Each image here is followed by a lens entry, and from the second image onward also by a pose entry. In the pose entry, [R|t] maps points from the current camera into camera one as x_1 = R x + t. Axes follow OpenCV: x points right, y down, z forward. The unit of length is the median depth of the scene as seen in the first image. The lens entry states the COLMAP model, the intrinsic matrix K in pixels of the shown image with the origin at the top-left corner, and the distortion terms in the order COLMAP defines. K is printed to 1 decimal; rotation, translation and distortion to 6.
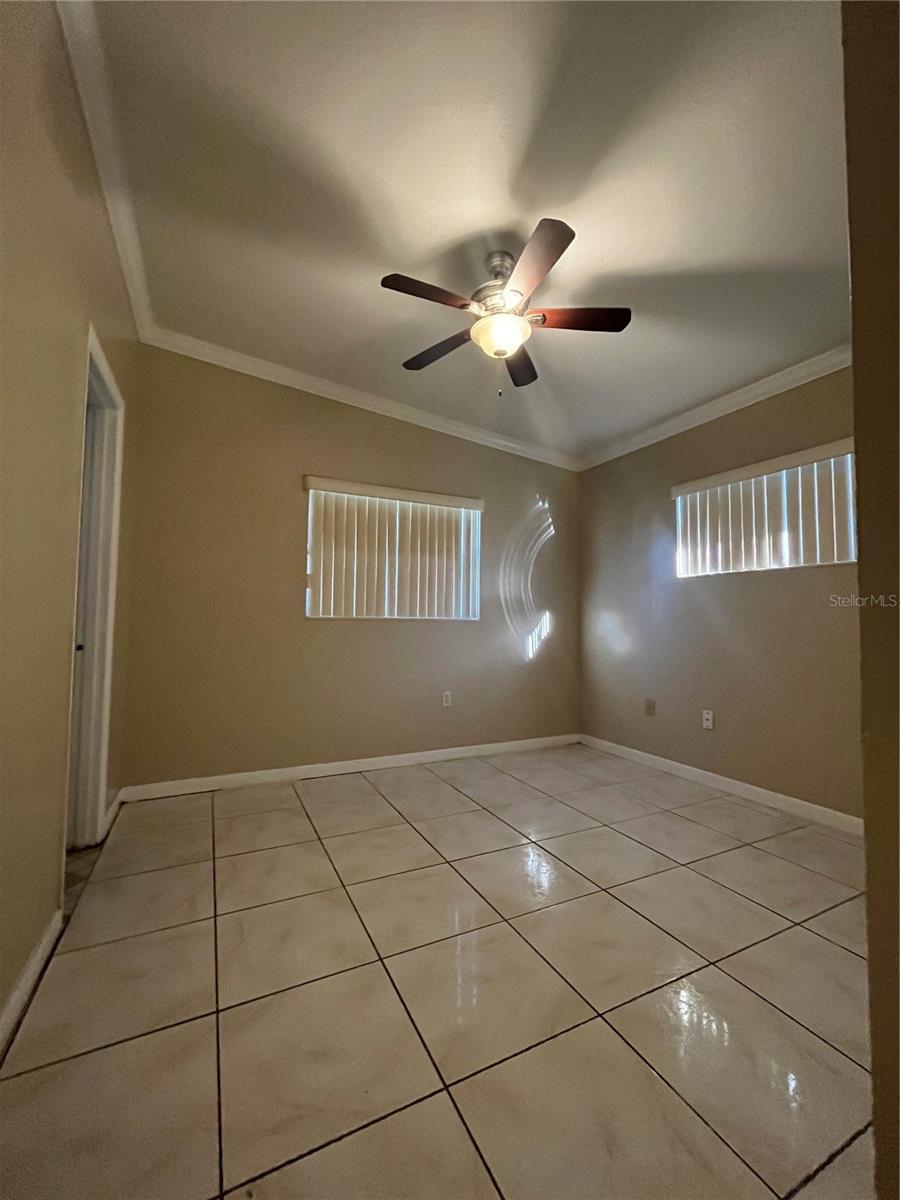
lens RADIAL K [[481.5, 0, 450.0], [0, 481.5, 600.0], [0, 0, 1]] dist [0.001031, 0.000128]
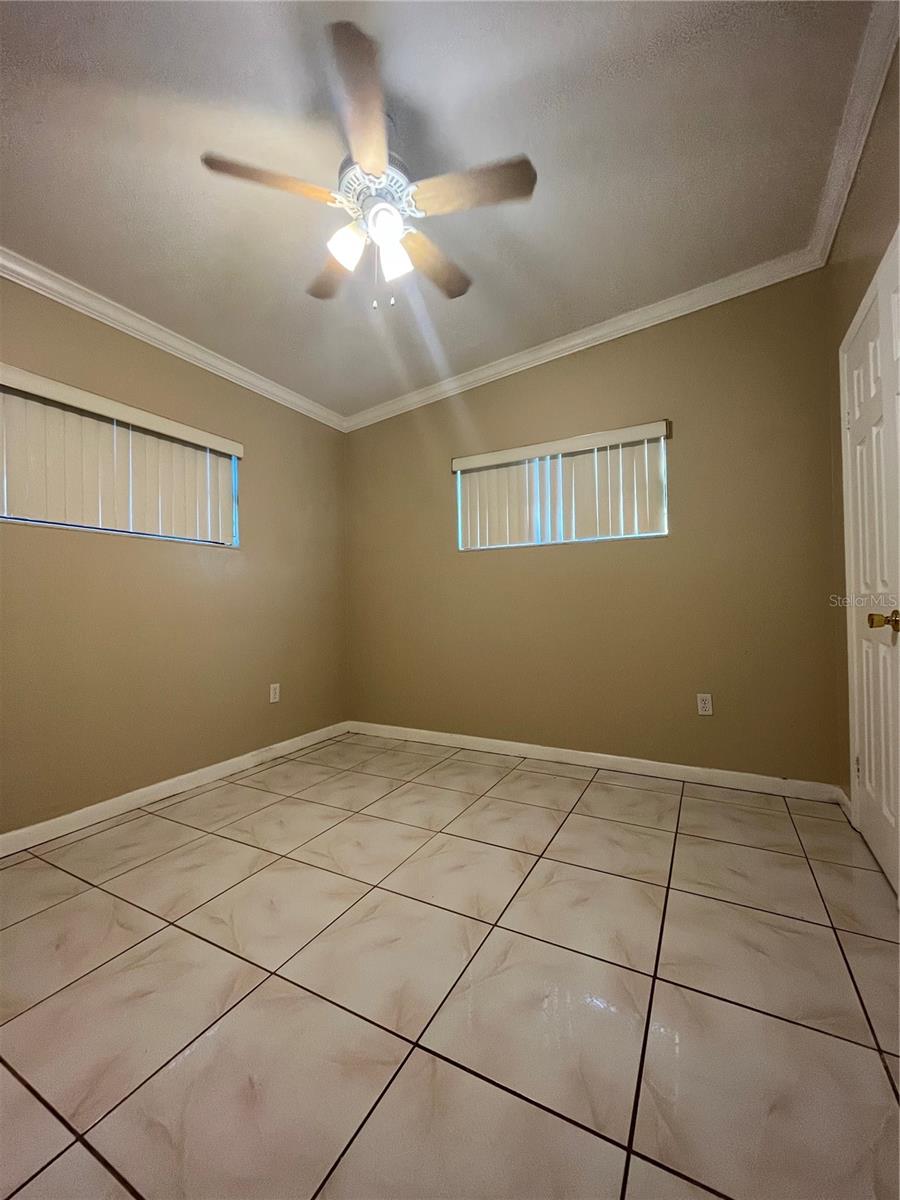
lens RADIAL K [[474.4, 0, 456.9], [0, 474.4, 592.5], [0, 0, 1]] dist [0.000694, 0.000022]
pose [[0.814024, -0.003888, 0.580818, -0.147459], [-0.011896, 0.999656, 0.023364, 0.029397], [-0.580710, -0.025929, 0.813698, 0.334769]]
